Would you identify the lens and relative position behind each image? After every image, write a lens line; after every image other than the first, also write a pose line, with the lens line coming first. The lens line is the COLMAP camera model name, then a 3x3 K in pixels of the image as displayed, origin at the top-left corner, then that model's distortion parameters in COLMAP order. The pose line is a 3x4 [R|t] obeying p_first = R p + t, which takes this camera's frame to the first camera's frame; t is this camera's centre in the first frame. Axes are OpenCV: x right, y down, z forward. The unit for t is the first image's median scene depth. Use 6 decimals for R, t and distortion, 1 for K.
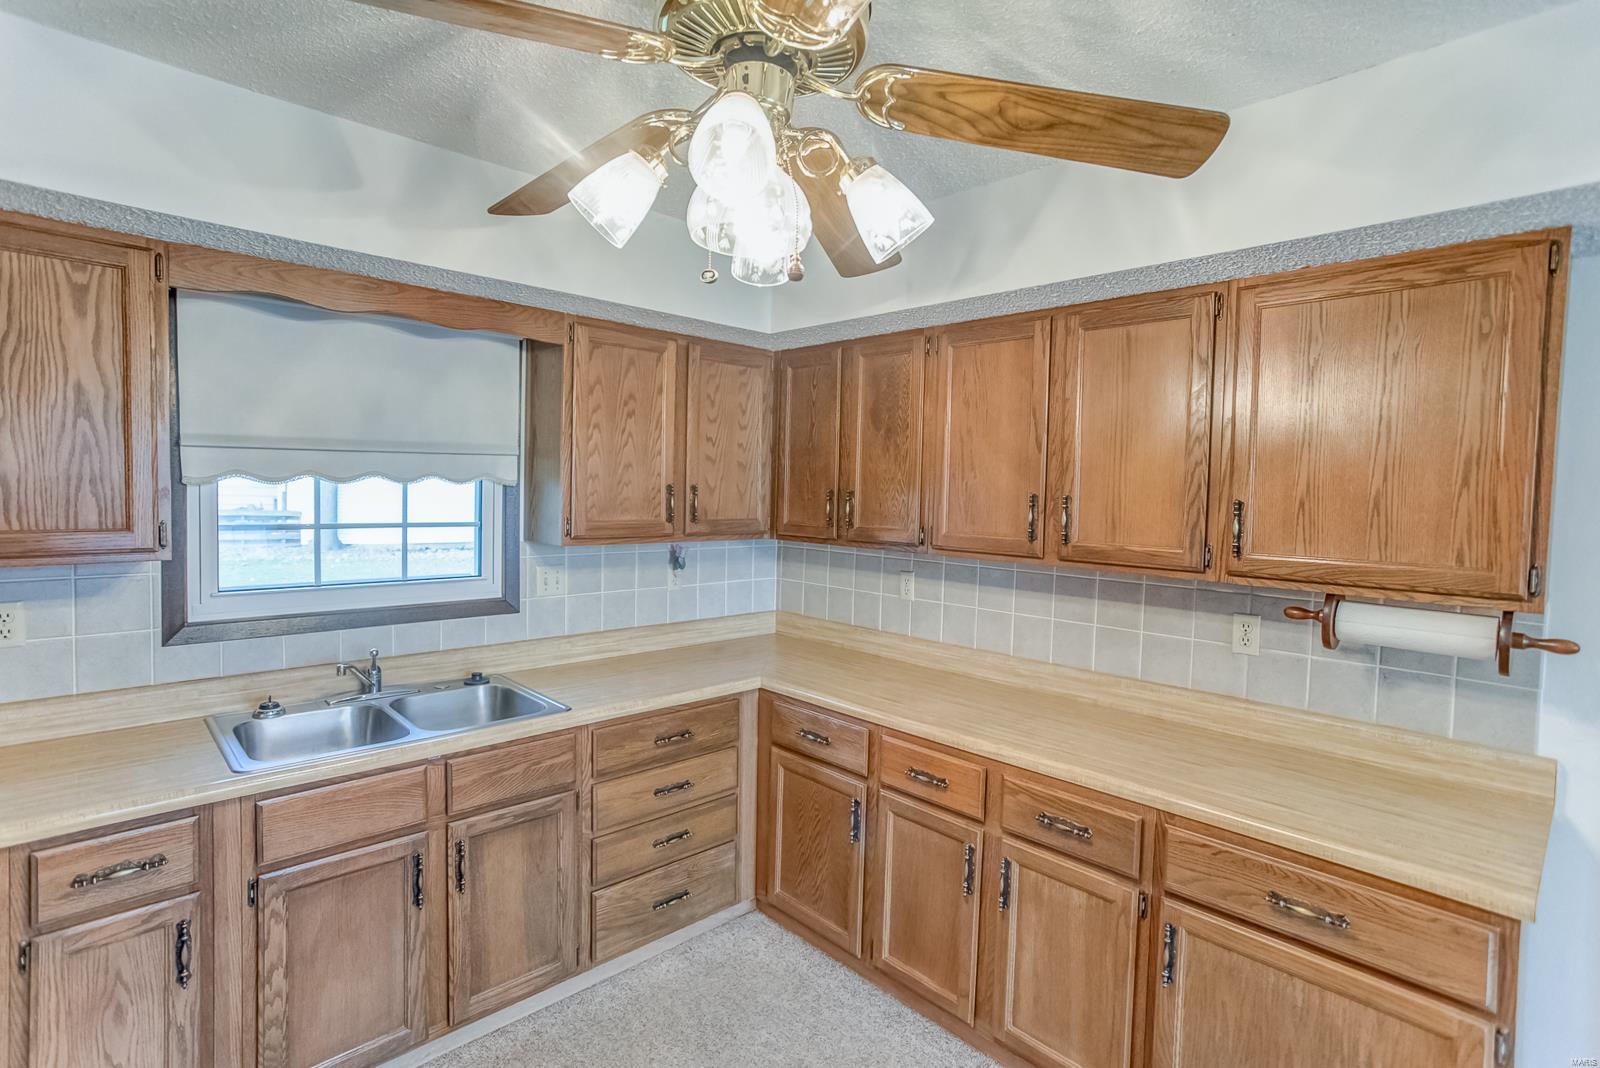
lens RADIAL K [[793.5, 0, 799.7], [0, 793.5, 517.6], [0, 0, 1]] dist [-0.047412, 0.032500]
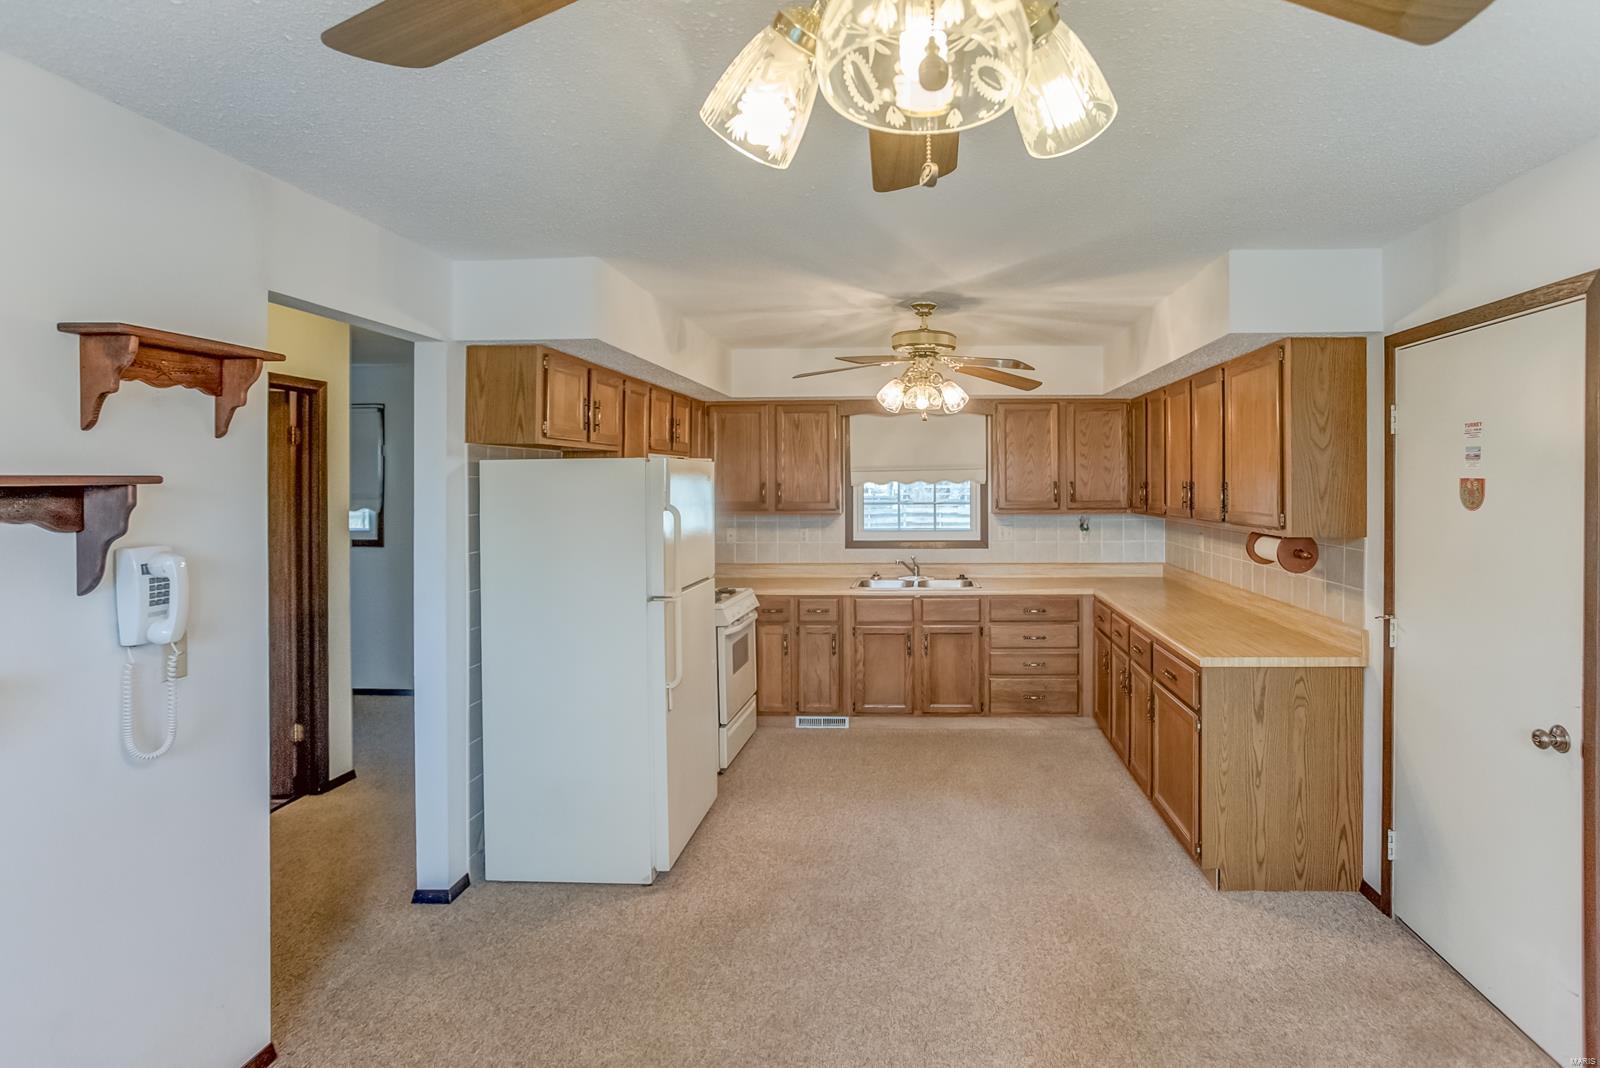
lens RADIAL K [[820.1, 0, 884.0], [0, 820.1, 489.7], [0, 0, 1]] dist [-0.016380, 0.001292]
pose [[0.691583, -0.018053, -0.722071, 1.155449], [-0.009769, 0.999362, -0.034342, 0.057660], [0.722231, 0.030804, 0.690966, -0.742110]]
